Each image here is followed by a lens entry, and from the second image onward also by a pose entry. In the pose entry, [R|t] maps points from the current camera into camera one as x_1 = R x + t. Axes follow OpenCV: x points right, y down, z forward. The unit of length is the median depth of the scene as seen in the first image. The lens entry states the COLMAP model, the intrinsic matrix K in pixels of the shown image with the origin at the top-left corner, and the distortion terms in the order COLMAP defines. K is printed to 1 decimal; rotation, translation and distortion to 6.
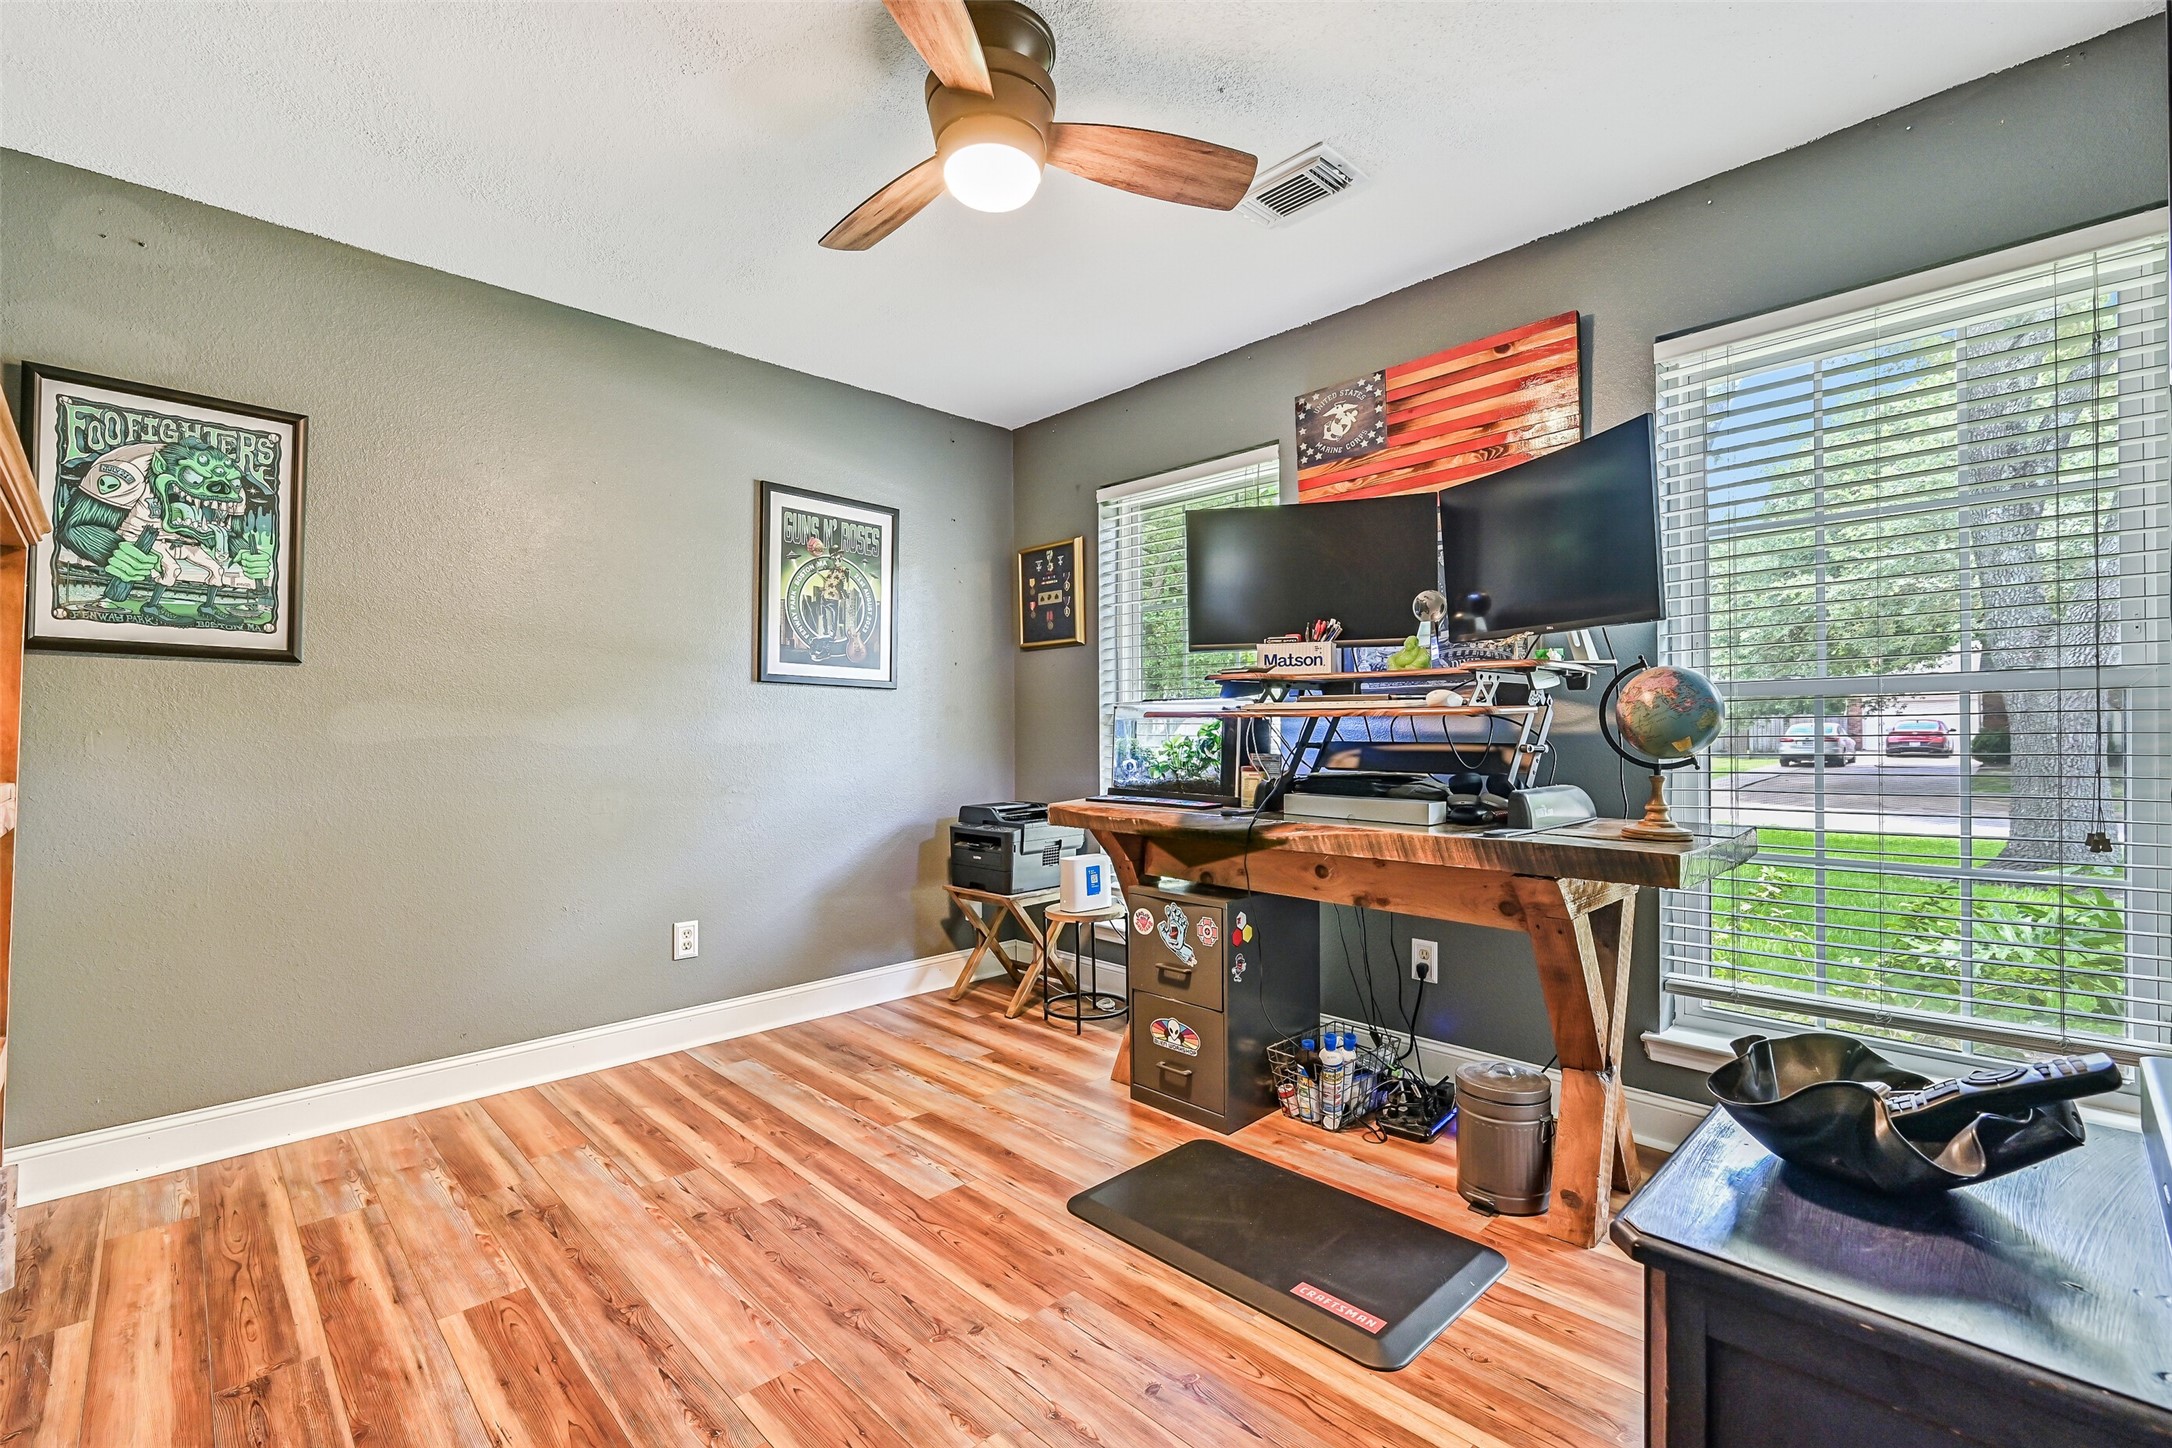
lens RADIAL K [[942.1, 0, 1098.9], [0, 942.1, 729.2], [0, 0, 1]] dist [-0.001841, 0.000861]
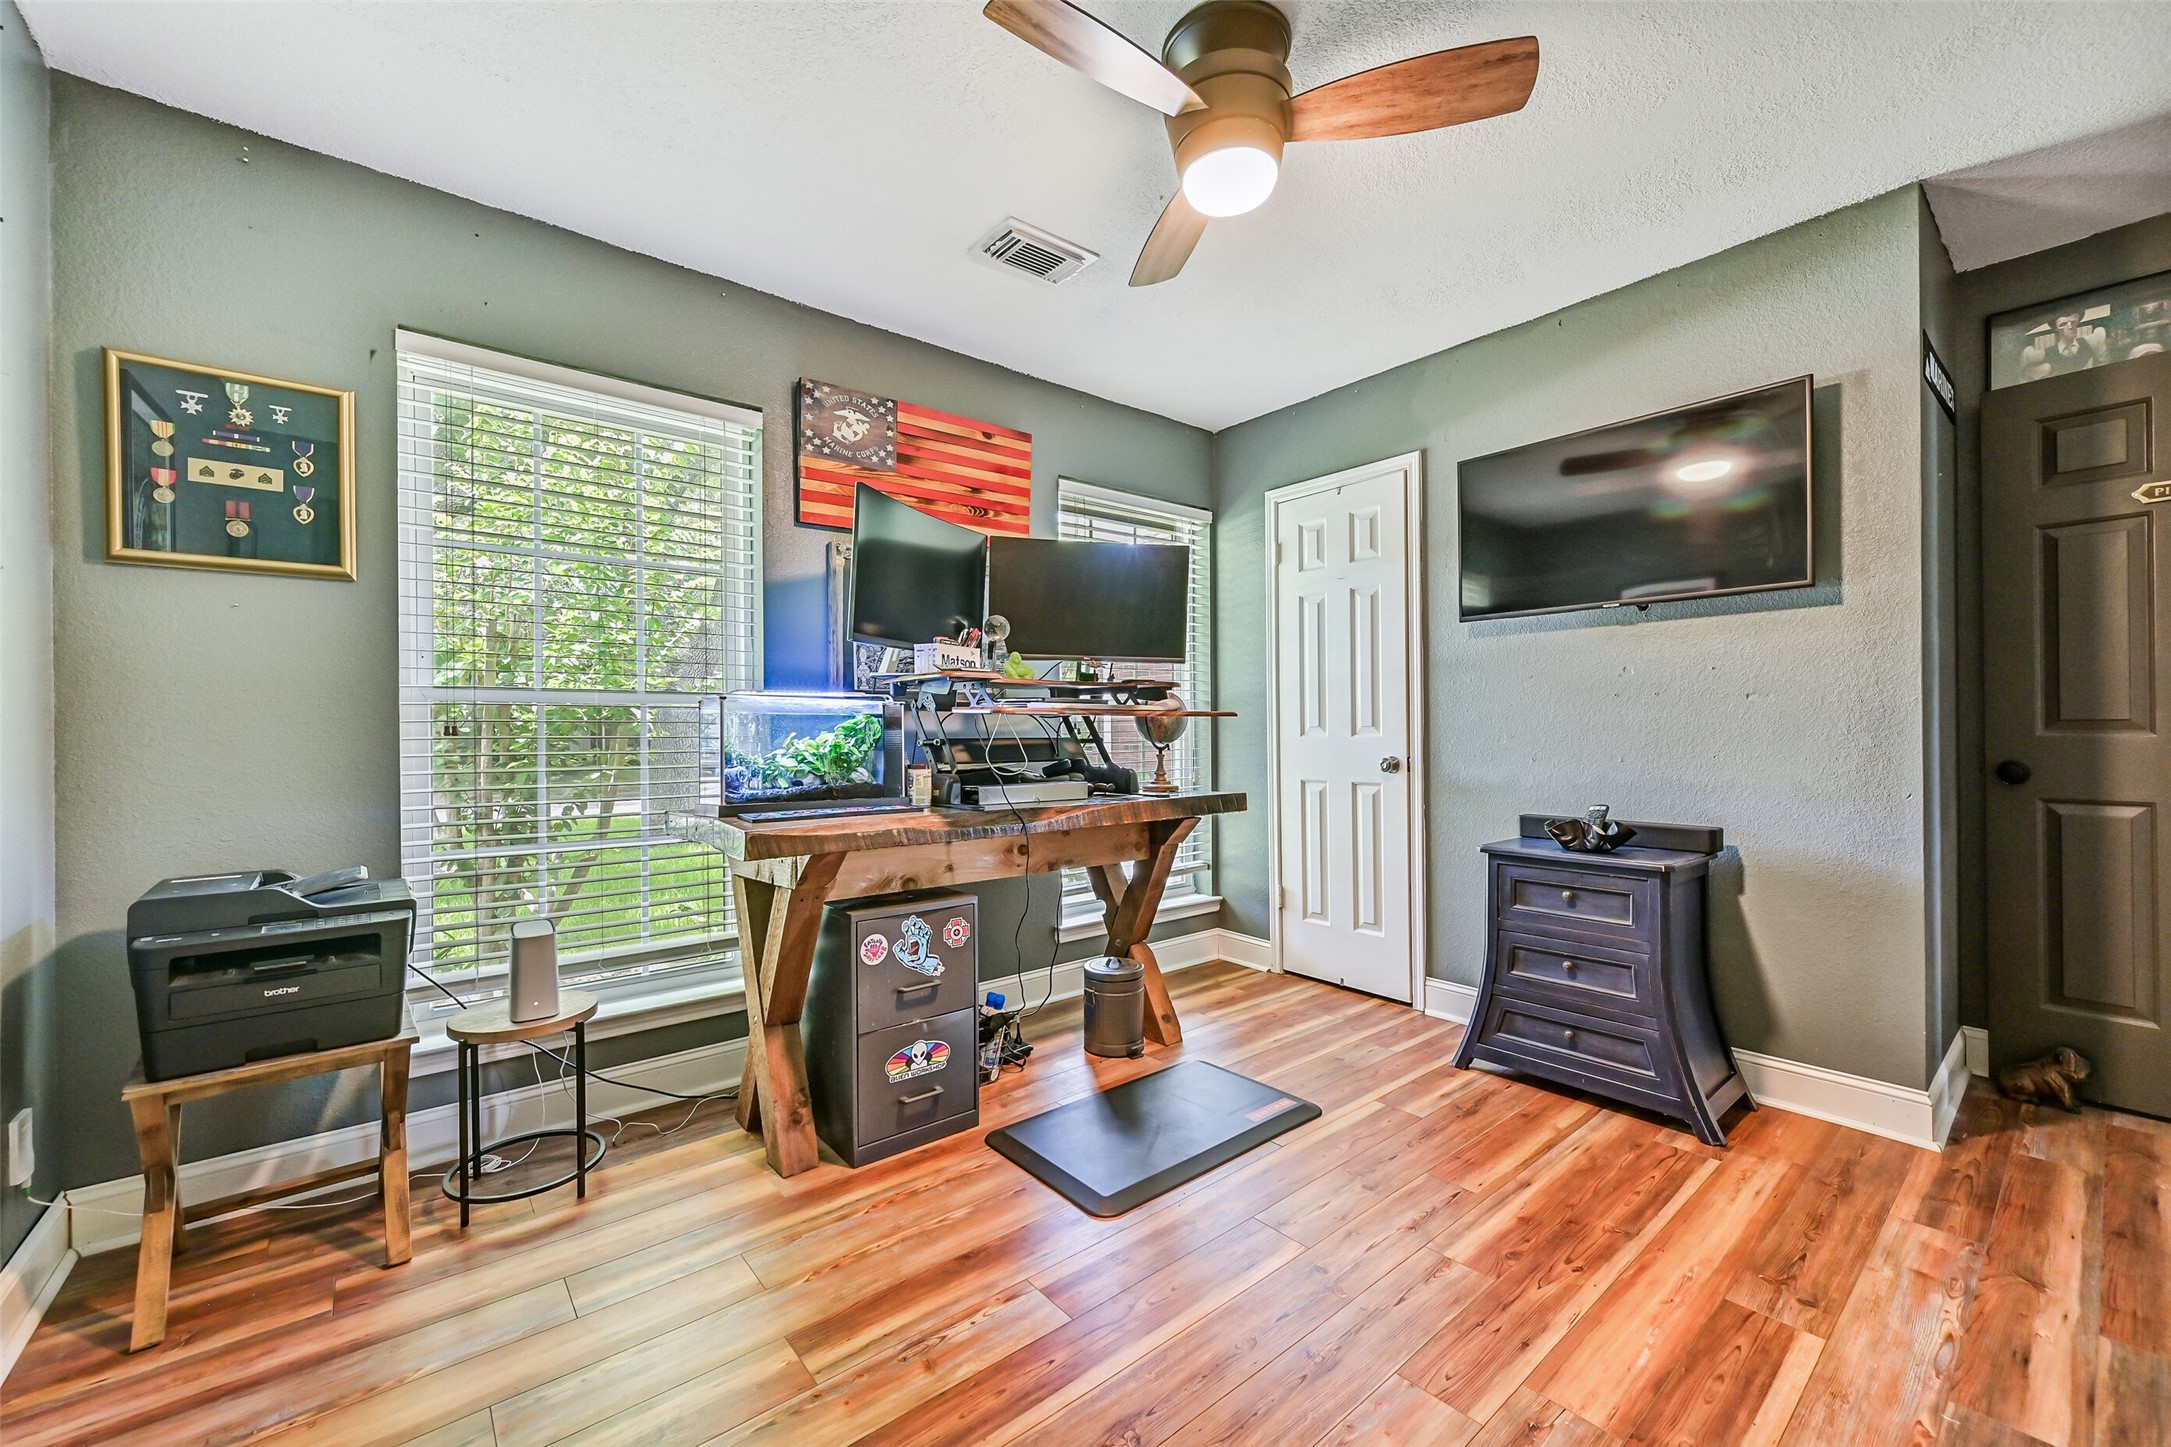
lens RADIAL K [[857.3, 0, 1097.2], [0, 857.3, 728.9], [0, 0, 1]] dist [0.000429, -0.000145]
pose [[0.086049, 0.004624, 0.996280, -0.666910], [0.006624, 0.999964, -0.005213, 0.007596], [-0.996269, 0.007048, 0.086016, 0.679053]]
